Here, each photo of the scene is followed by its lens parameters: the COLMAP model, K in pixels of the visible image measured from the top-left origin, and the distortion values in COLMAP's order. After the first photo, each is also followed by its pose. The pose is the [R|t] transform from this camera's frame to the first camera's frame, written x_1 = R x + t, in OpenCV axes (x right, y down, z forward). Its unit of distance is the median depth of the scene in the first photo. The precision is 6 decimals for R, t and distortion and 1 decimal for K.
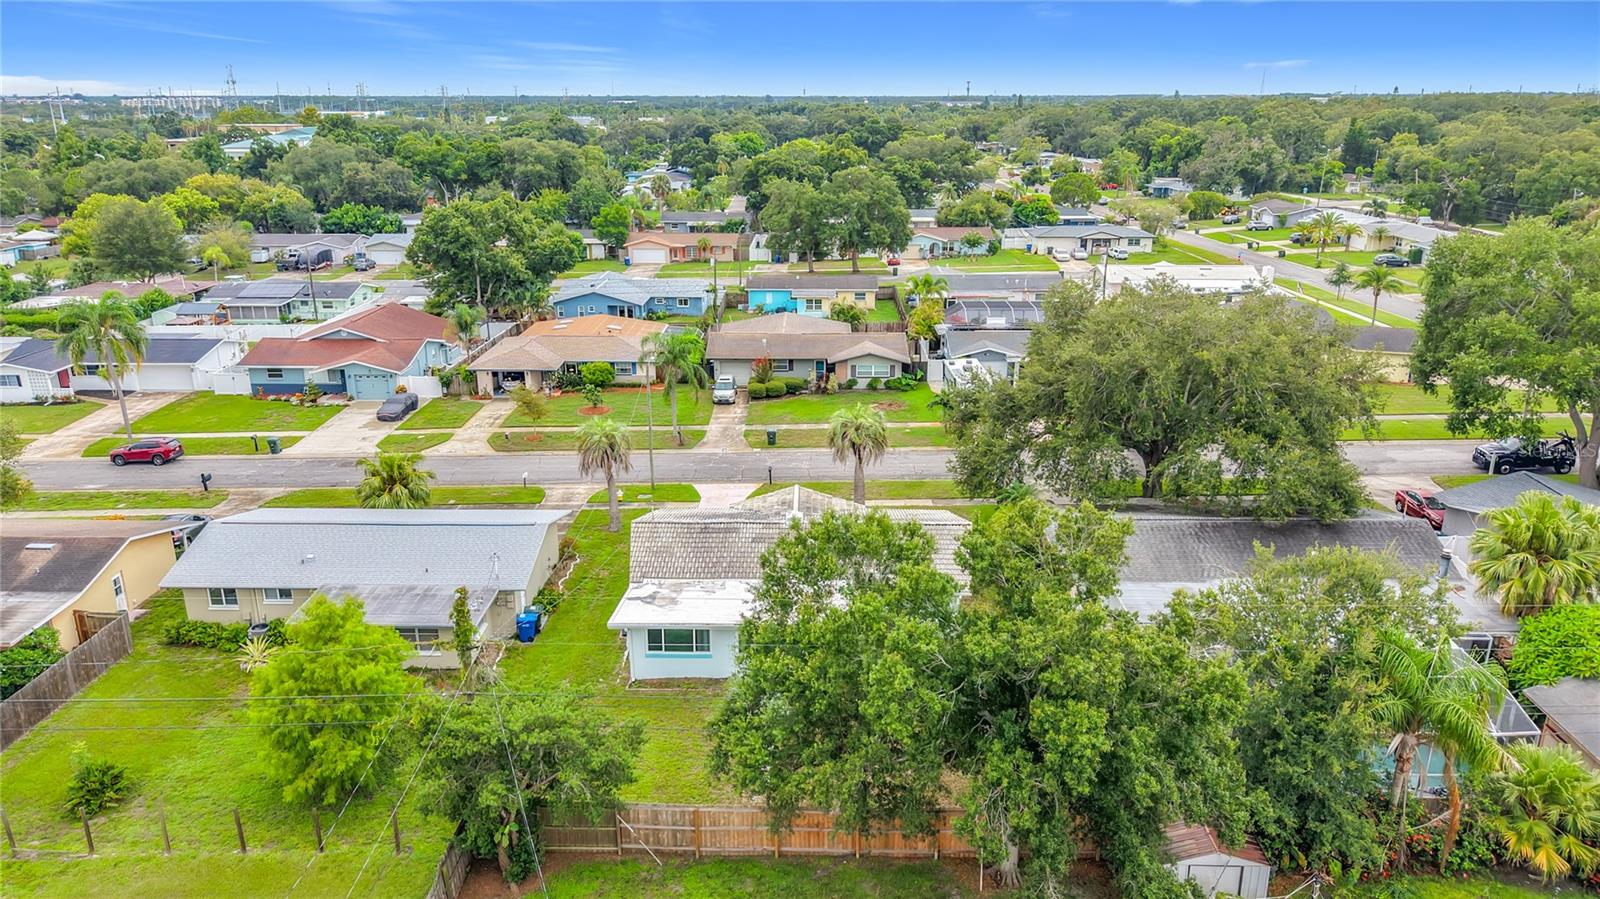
lens RADIAL K [[1078.6, 0, 800.6], [0, 1078.6, 466.1], [0, 0, 1]] dist [0.028158, -0.033074]
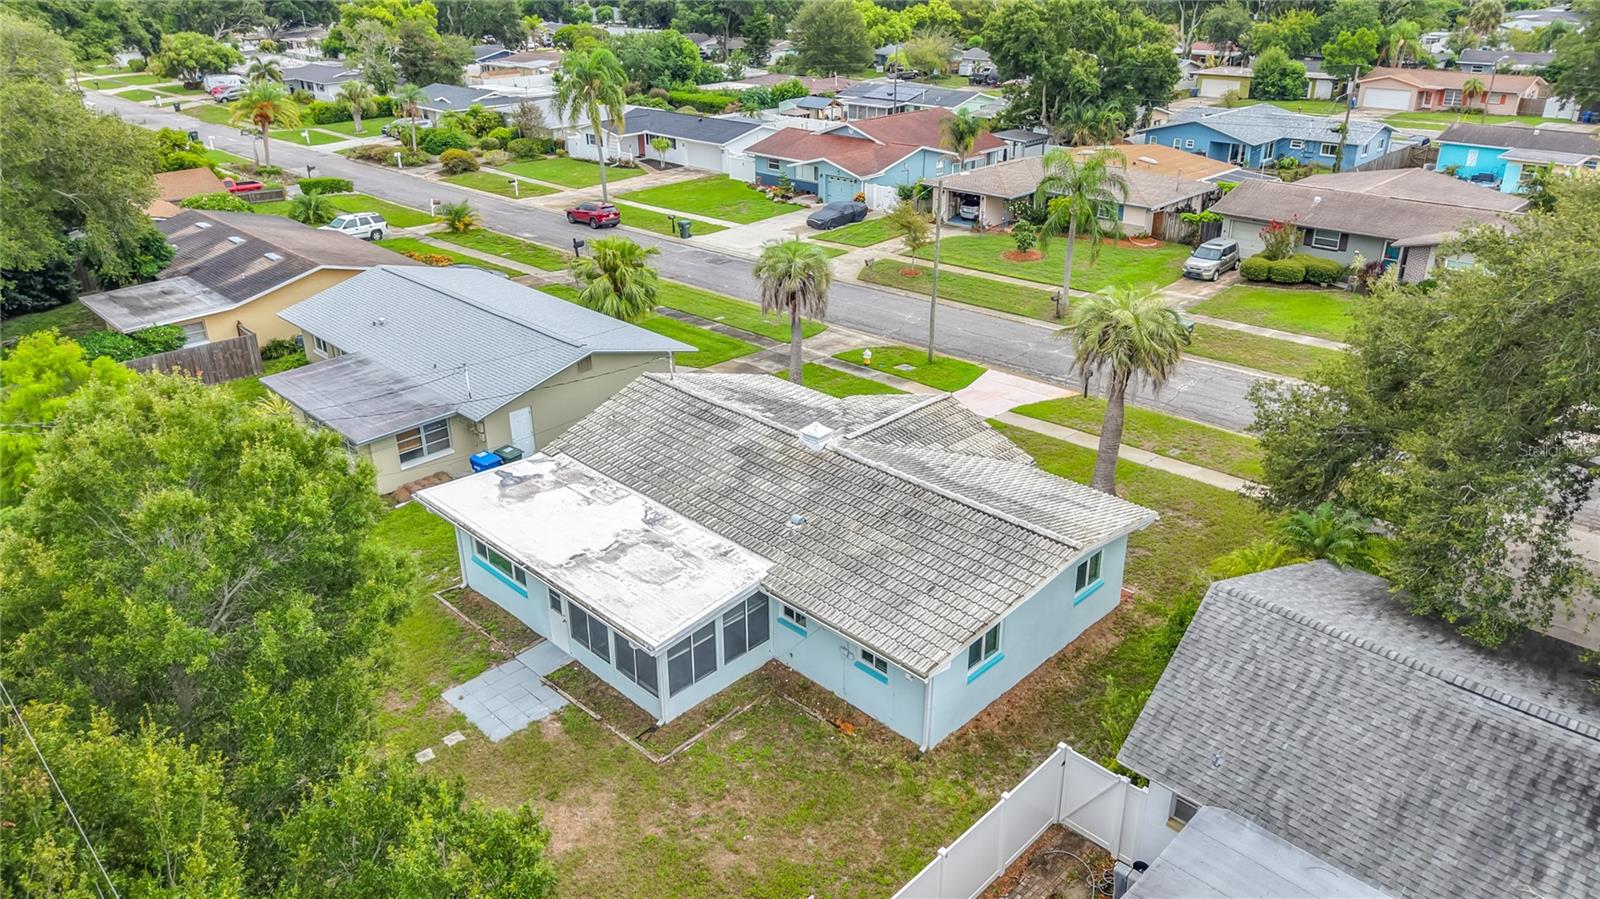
lens RADIAL K [[1078.6, 0, 791.4], [0, 1078.6, 445.0], [0, 0, 1]] dist [0.028158, -0.033074]
pose [[0.715490, 0.282678, -0.638879, 0.199636], [-0.216714, 0.959178, 0.181696, -0.025936], [0.664160, 0.008453, 0.747543, 0.320847]]
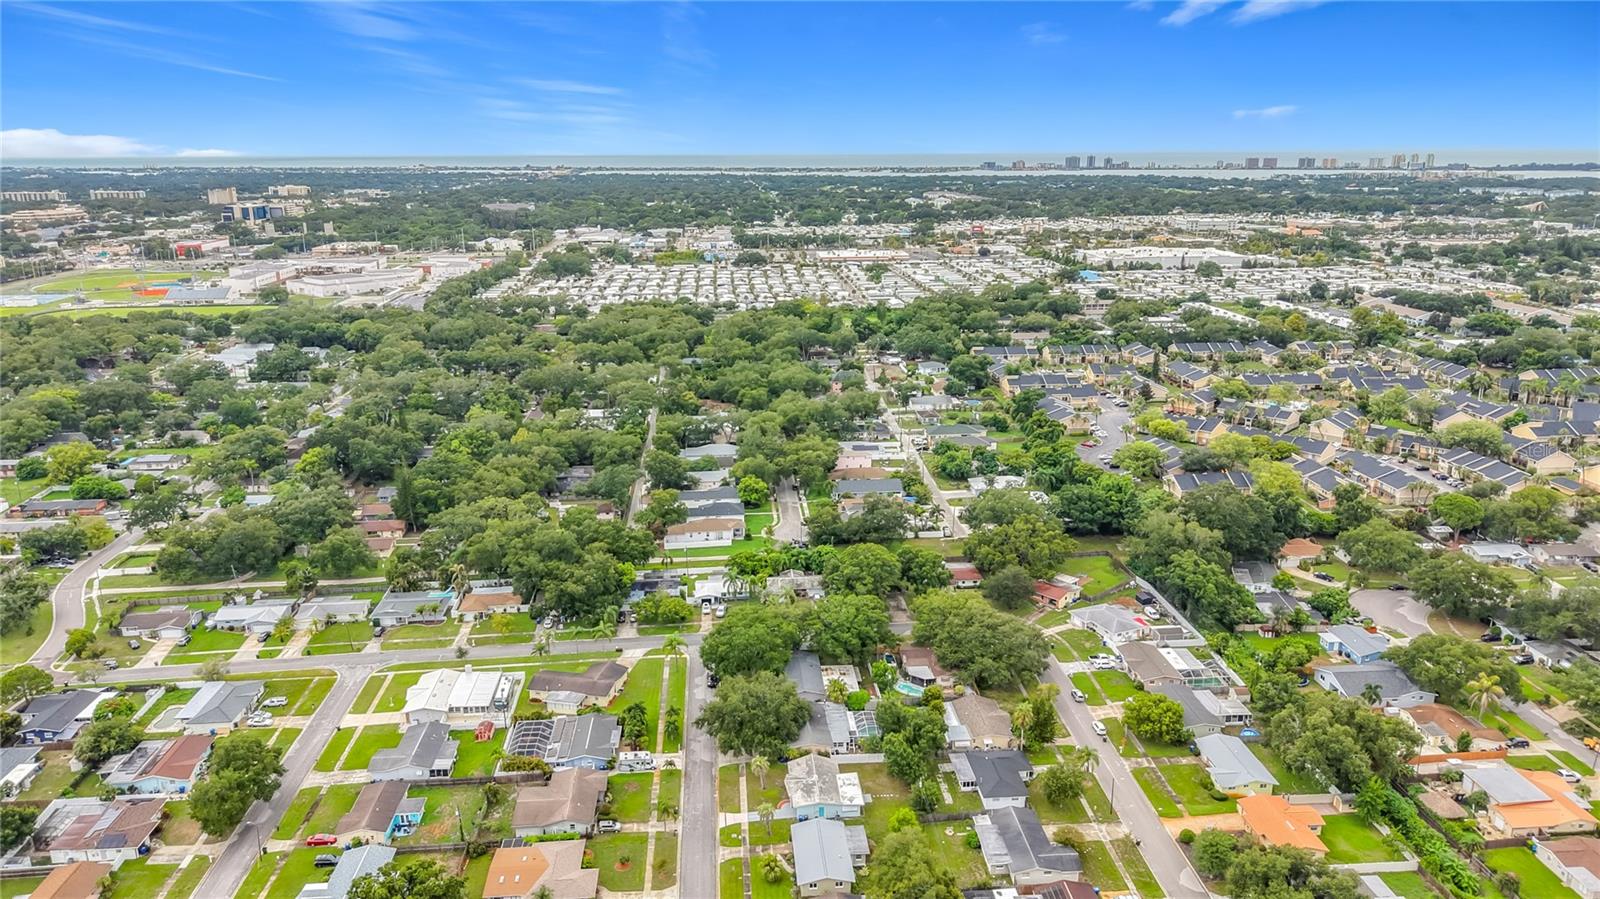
lens RADIAL K [[1078.6, 0, 797.3], [0, 1078.6, 450.4], [0, 0, 1]] dist [0.028158, -0.033074]
pose [[-0.093914, -0.266935, 0.959128, -1.990232], [0.329812, 0.900645, 0.282953, -1.241517], [-0.939364, 0.342906, 0.003455, 0.364732]]
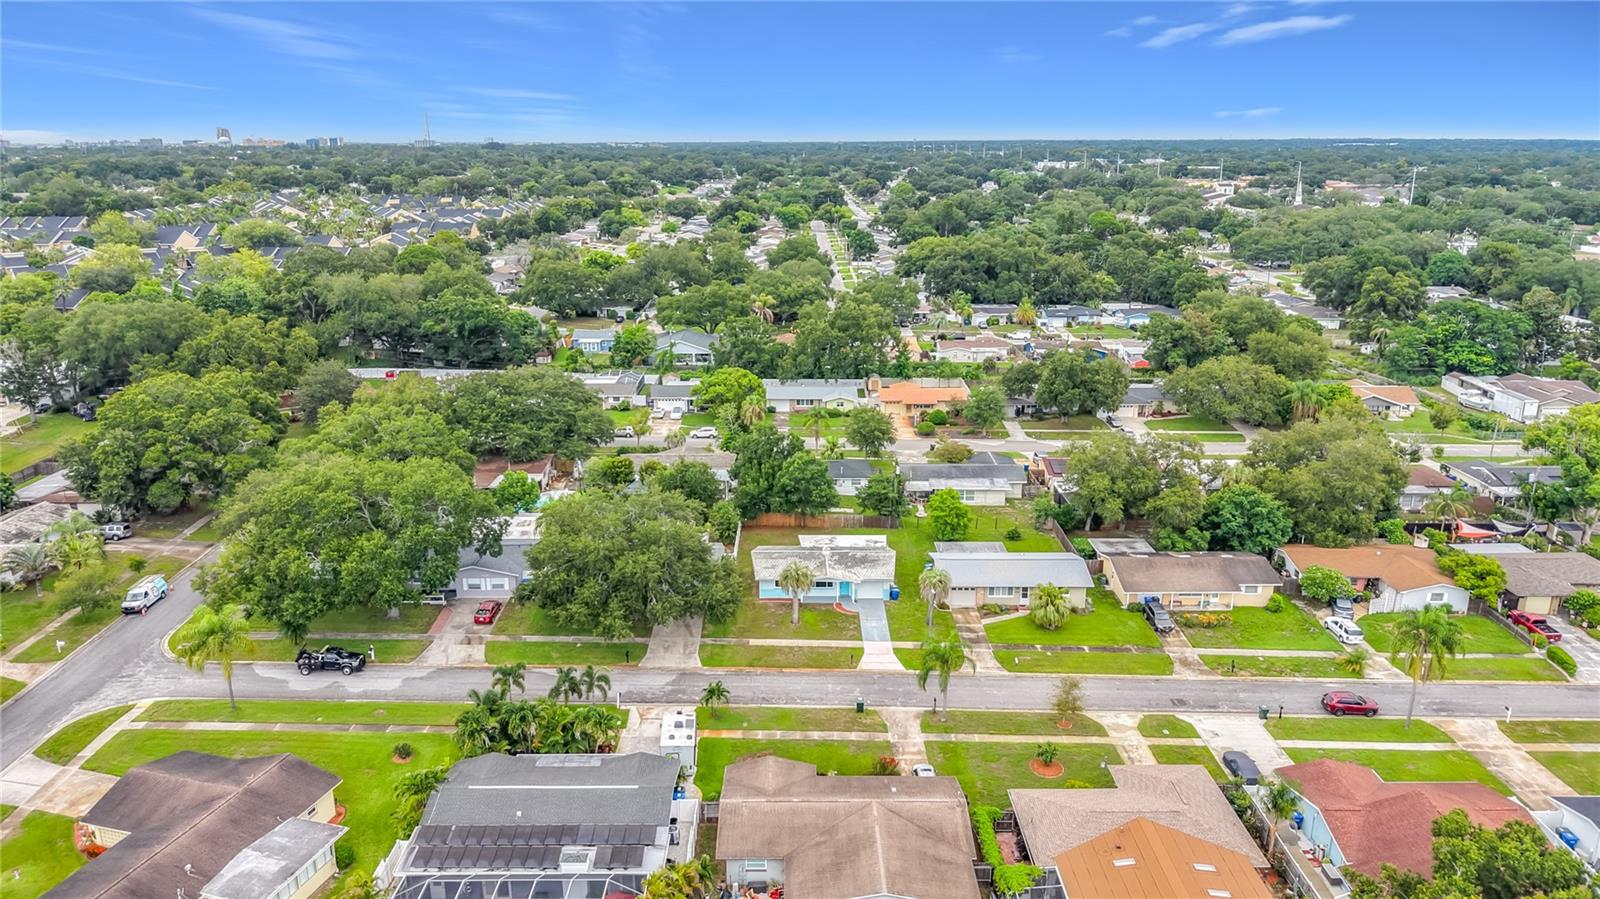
lens RADIAL K [[1078.6, 0, 795.2], [0, 1078.6, 450.2], [0, 0, 1]] dist [0.028158, -0.033074]
pose [[-0.999836, 0.003998, -0.017650, 0.055708], [-0.006964, 0.815174, 0.579175, -0.834260], [0.016703, 0.579203, -0.815012, 1.574979]]
